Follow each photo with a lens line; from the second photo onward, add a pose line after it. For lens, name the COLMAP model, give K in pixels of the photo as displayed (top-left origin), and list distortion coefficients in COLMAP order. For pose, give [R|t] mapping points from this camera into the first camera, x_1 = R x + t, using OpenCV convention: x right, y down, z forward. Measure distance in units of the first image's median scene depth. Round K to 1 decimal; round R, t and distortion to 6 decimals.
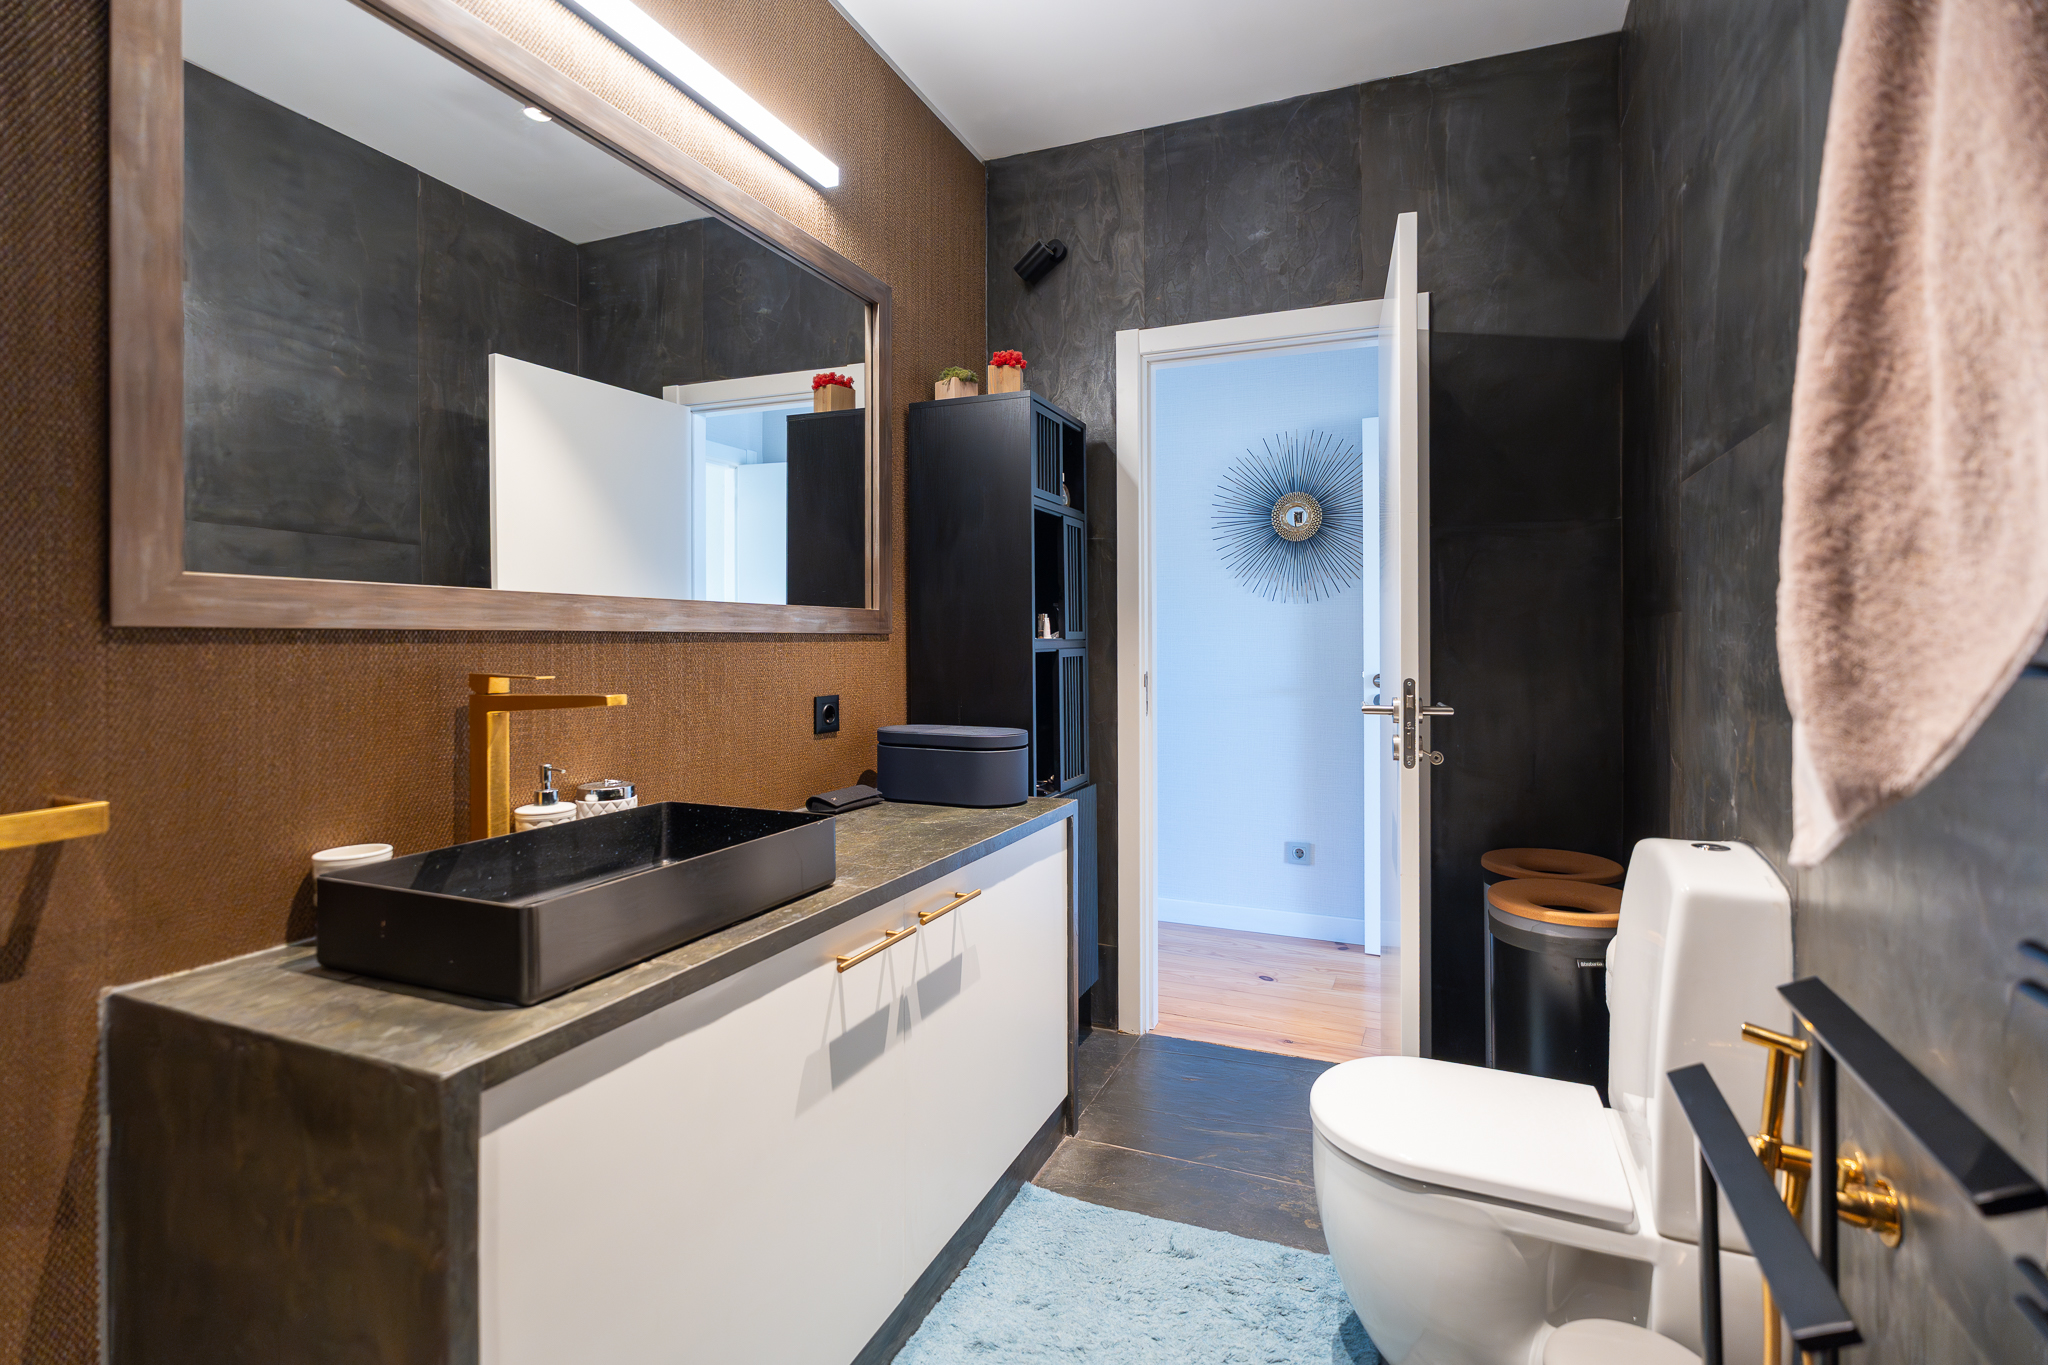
lens RADIAL K [[958.3, 0, 1081.8], [0, 958.3, 673.1], [0, 0, 1]] dist [-0.005261, -0.000312]
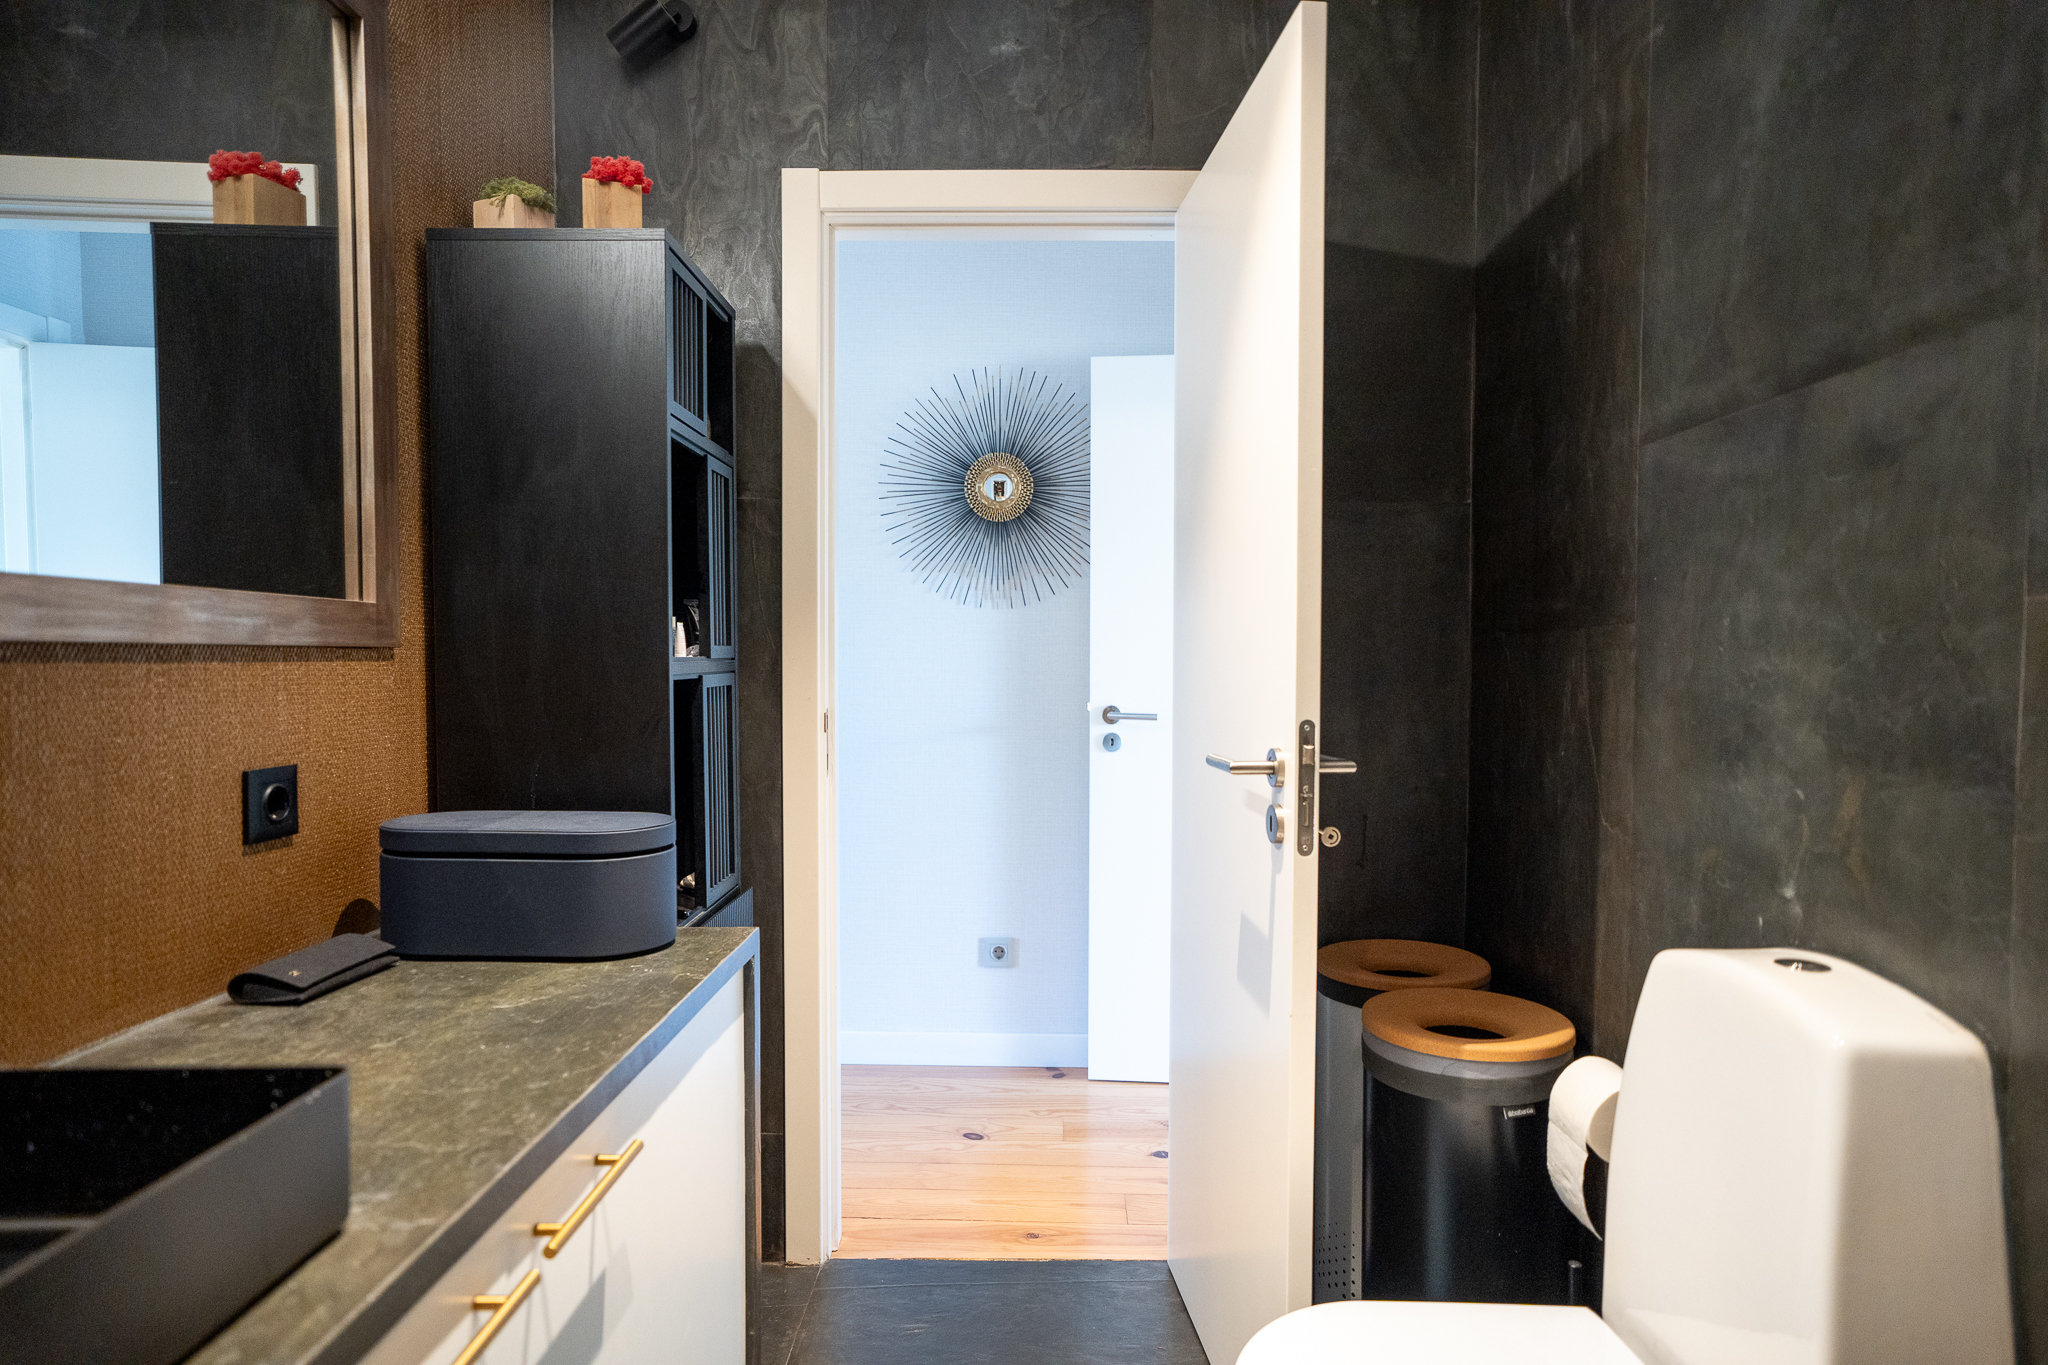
lens RADIAL K [[1167.0, 0, 1023.9], [0, 1167.0, 711.8], [0, 0, 1]] dist [-0.033370, 0.055128]
pose [[0.936845, -0.012816, 0.349510, -0.090477], [0.008617, 0.999871, 0.013568, -0.009419], [-0.349639, -0.009700, 0.936834, 0.238402]]
